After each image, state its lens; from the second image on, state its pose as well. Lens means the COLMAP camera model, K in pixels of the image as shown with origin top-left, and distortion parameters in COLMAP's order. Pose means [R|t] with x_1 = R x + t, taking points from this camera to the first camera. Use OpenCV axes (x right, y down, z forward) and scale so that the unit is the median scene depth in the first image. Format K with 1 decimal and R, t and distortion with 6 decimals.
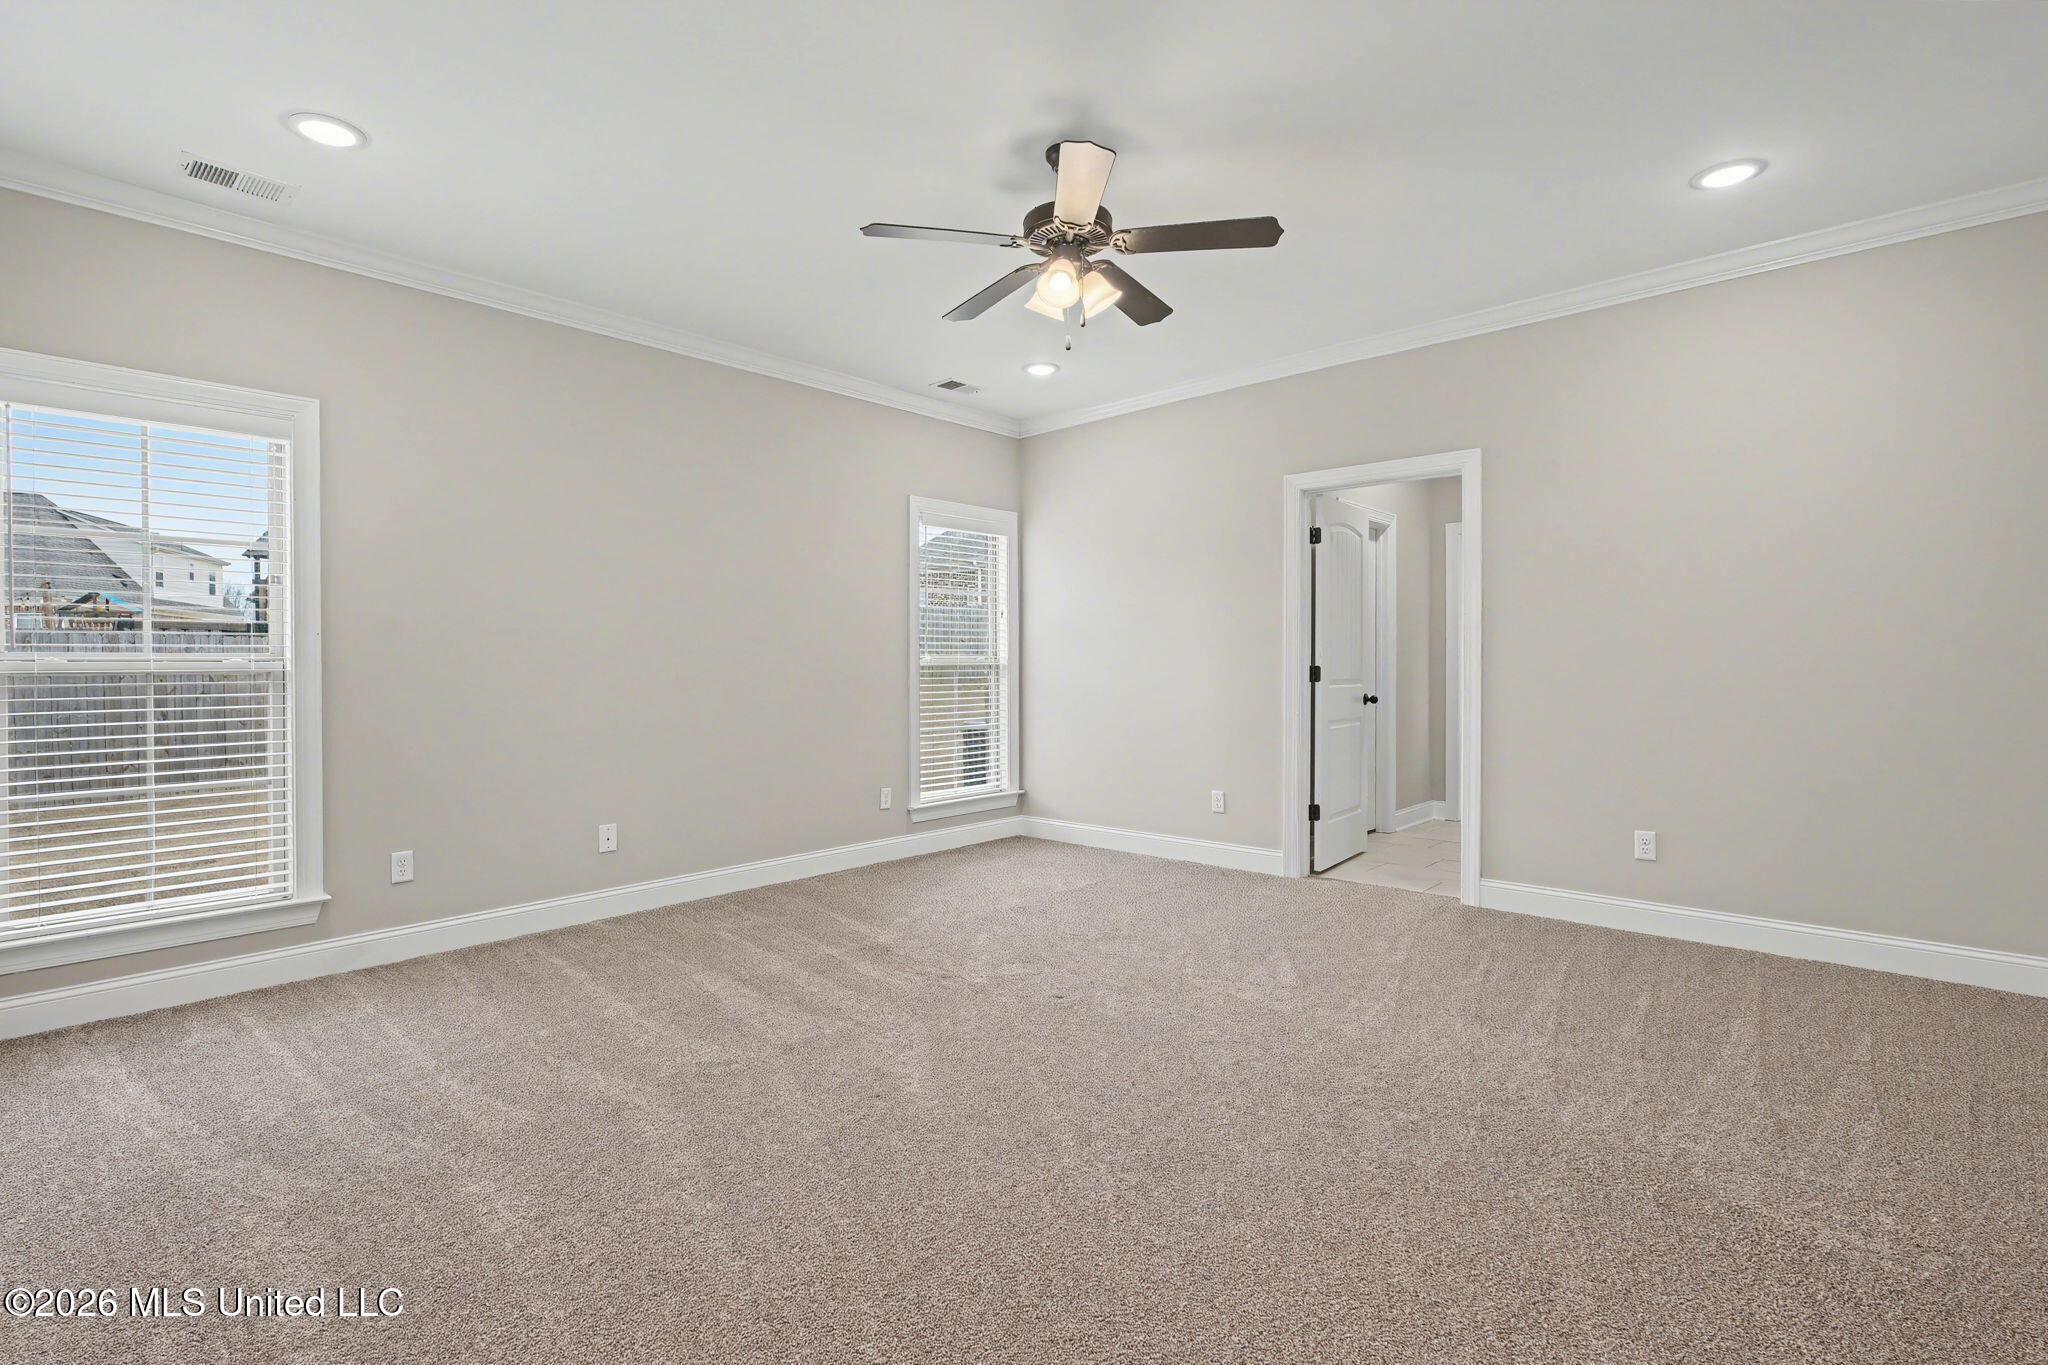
lens RADIAL K [[970.2, 0, 1020.7], [0, 970.2, 676.2], [0, 0, 1]] dist [-0.003603, 0.000584]
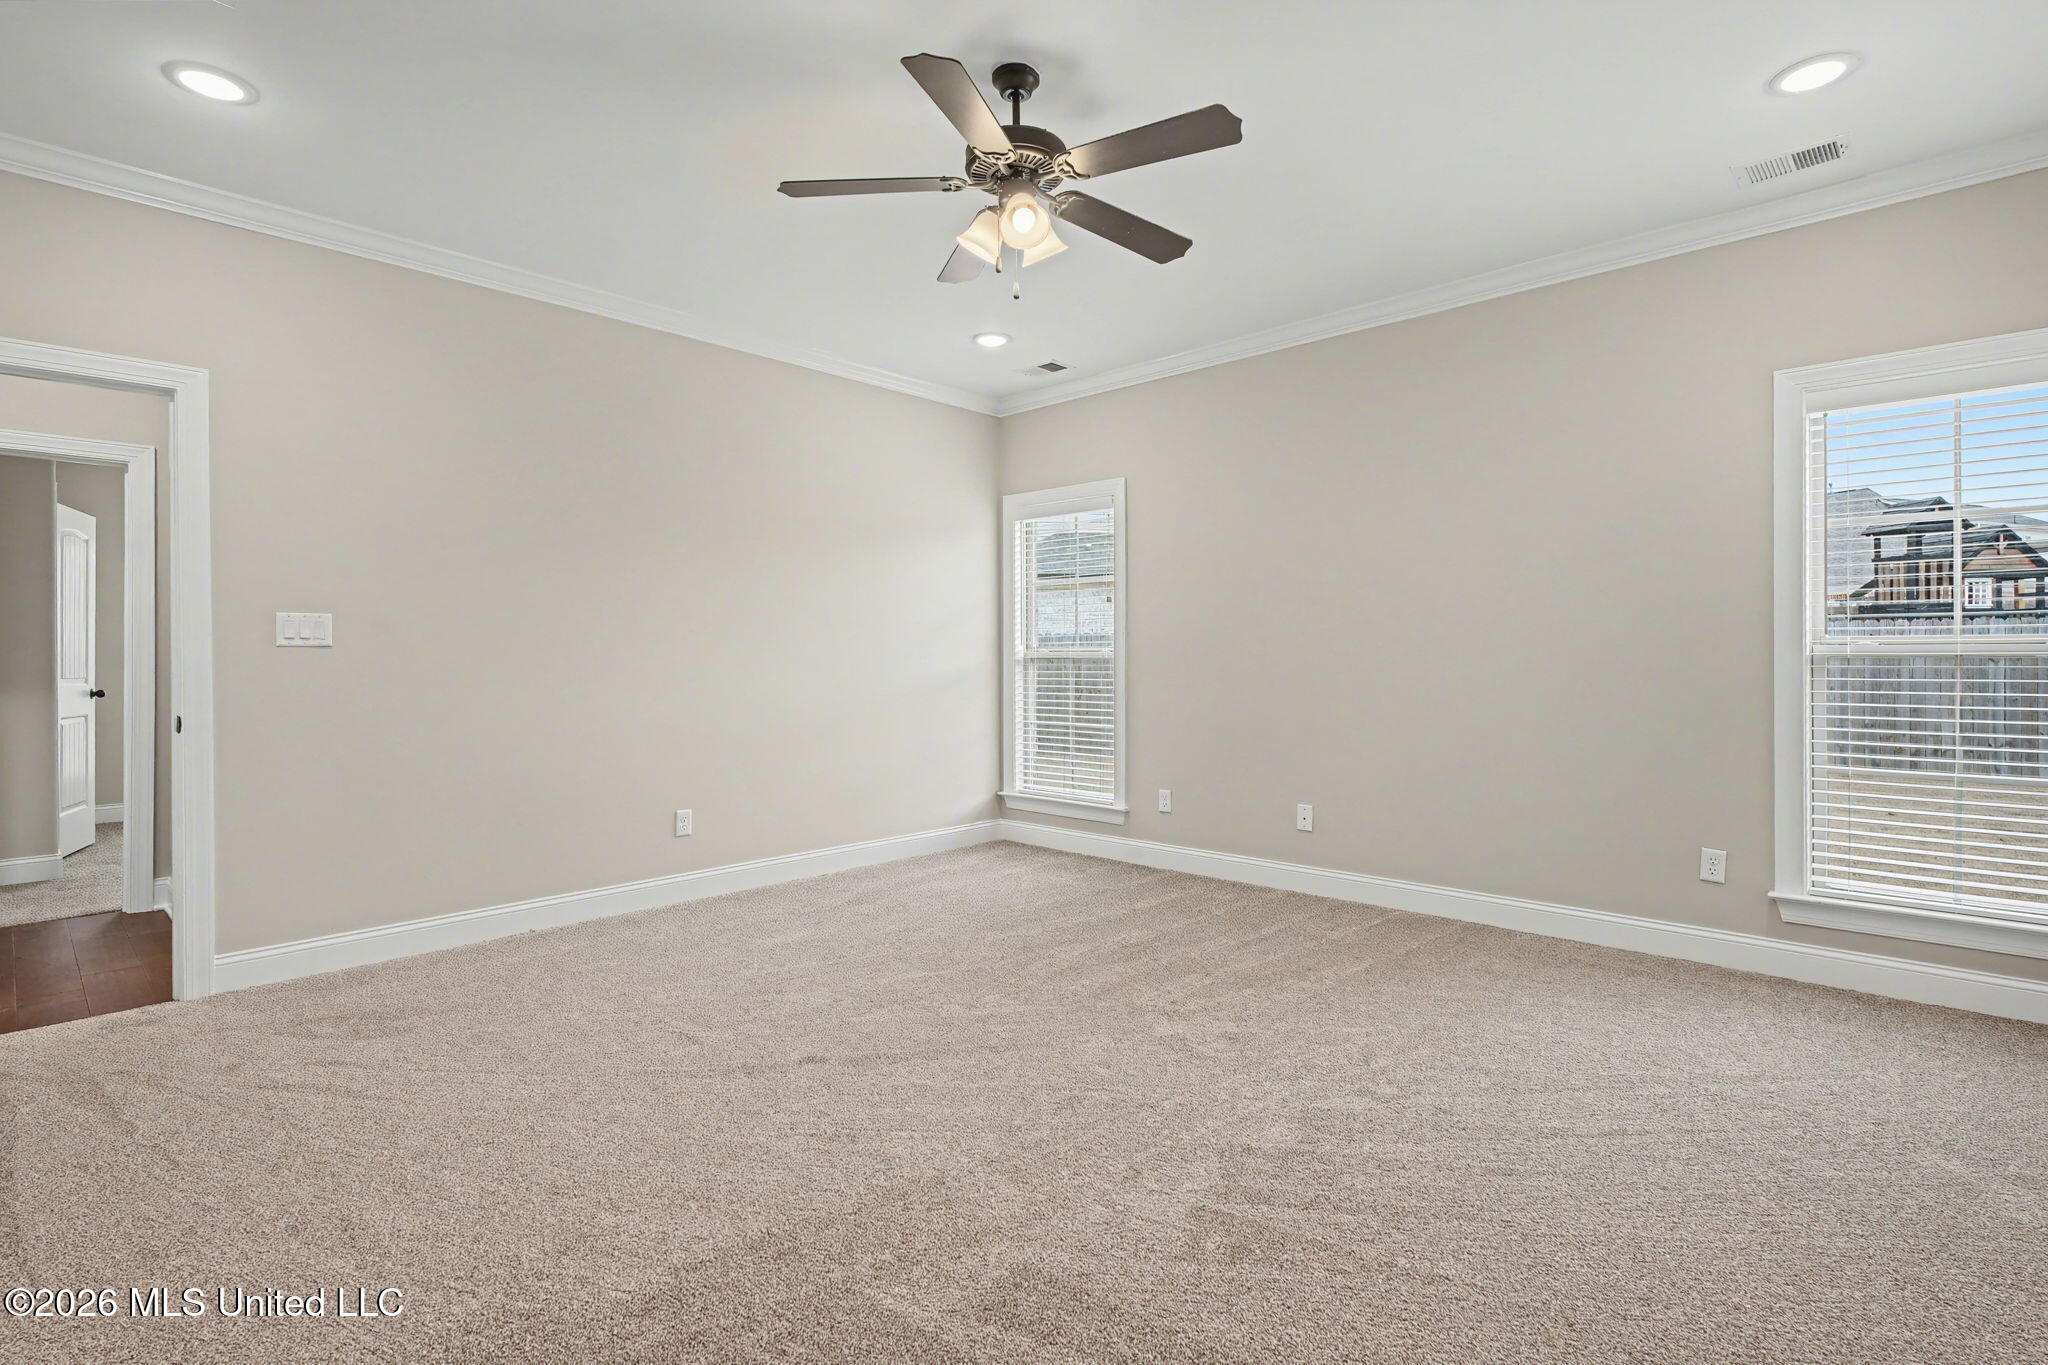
lens RADIAL K [[970.2, 0, 1018.5], [0, 970.2, 665.8], [0, 0, 1]] dist [-0.003603, 0.000584]
pose [[-0.028873, 0.017392, -0.999432, 0.253520], [-0.008510, 0.999808, 0.017645, -0.006094], [0.999547, 0.009015, -0.028720, 0.281485]]
